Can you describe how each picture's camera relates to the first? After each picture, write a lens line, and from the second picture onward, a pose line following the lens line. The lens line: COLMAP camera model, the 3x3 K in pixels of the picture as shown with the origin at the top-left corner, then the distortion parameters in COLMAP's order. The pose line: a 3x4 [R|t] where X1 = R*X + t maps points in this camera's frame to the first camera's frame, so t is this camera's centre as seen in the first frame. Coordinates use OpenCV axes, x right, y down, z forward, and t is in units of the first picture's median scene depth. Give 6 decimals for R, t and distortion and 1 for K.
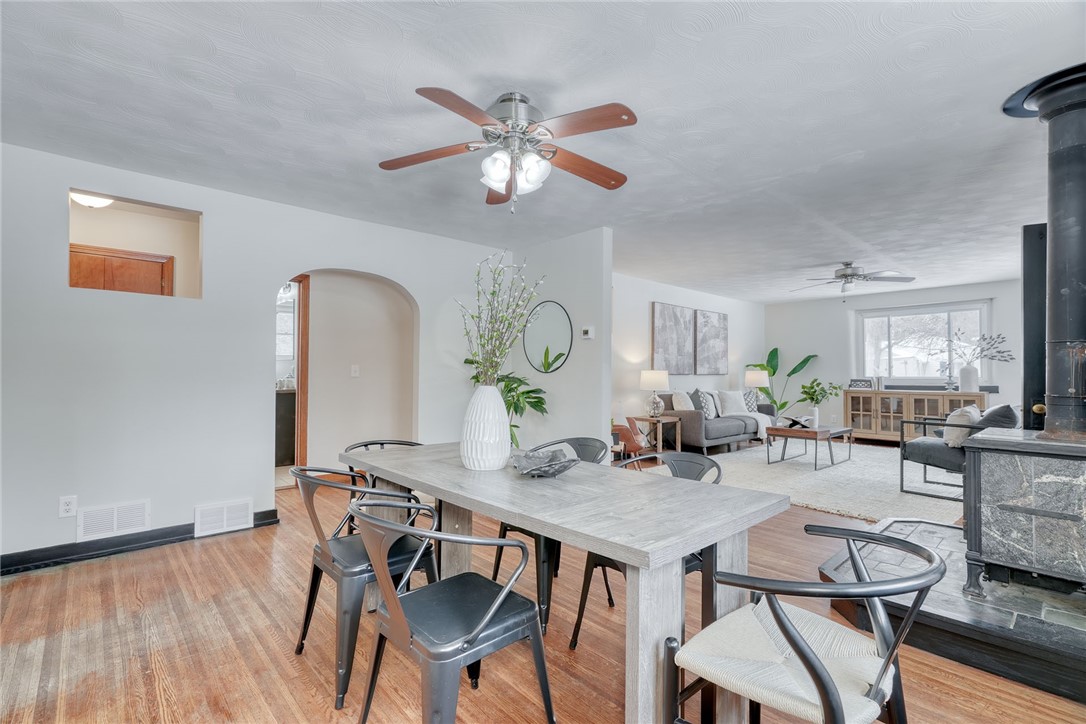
lens RADIAL K [[498.0, 0, 540.8], [0, 498.0, 362.8], [0, 0, 1]] dist [-0.002355, 0.001101]
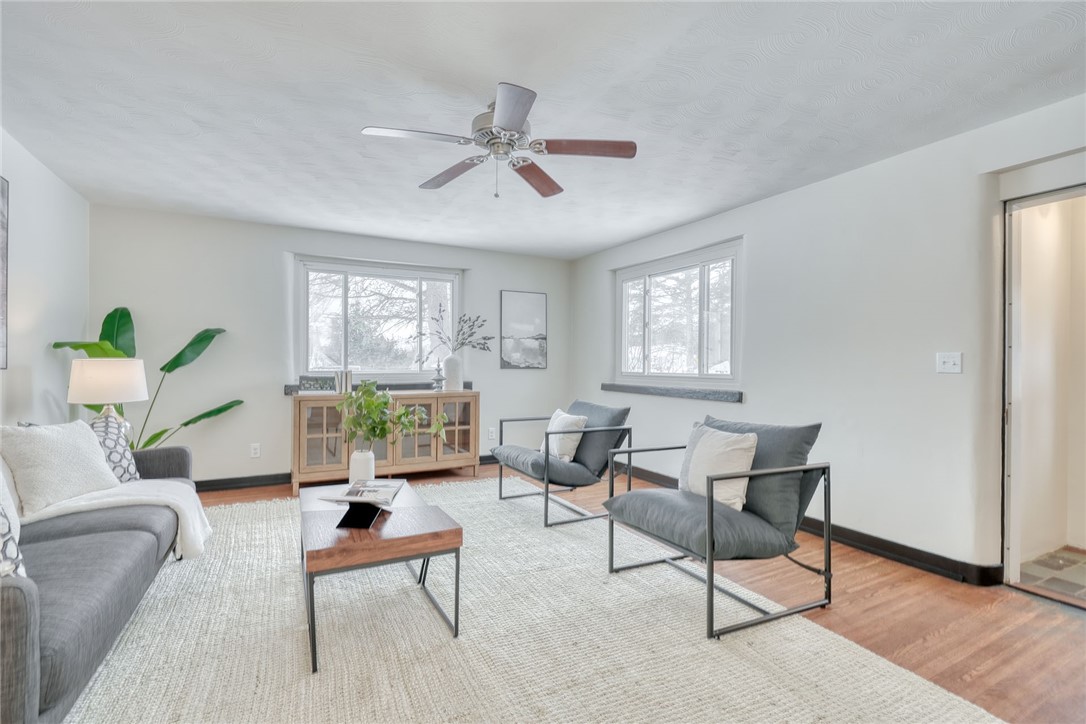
lens RADIAL K [[498.0, 0, 540.8], [0, 498.0, 362.8], [0, 0, 1]] dist [-0.002355, 0.001101]
pose [[0.238164, 0.002831, 0.971221, 0.168400], [-0.022943, 0.999733, 0.002712, 0.011985], [-0.970954, -0.022928, 0.238165, 0.676331]]
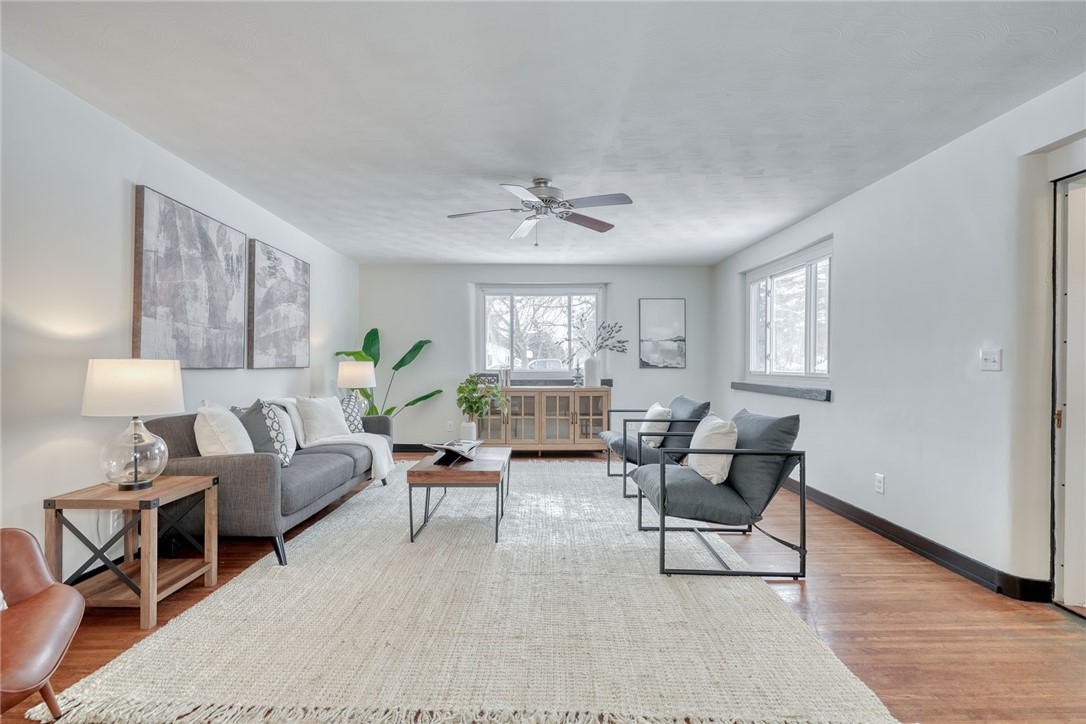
lens RADIAL K [[498.0, 0, 540.8], [0, 498.0, 362.8], [0, 0, 1]] dist [-0.002355, 0.001101]
pose [[0.654070, 0.002379, 0.756430, 0.129981], [-0.014694, 0.999846, 0.009560, 0.009314], [-0.756291, -0.017368, 0.654005, 0.477338]]
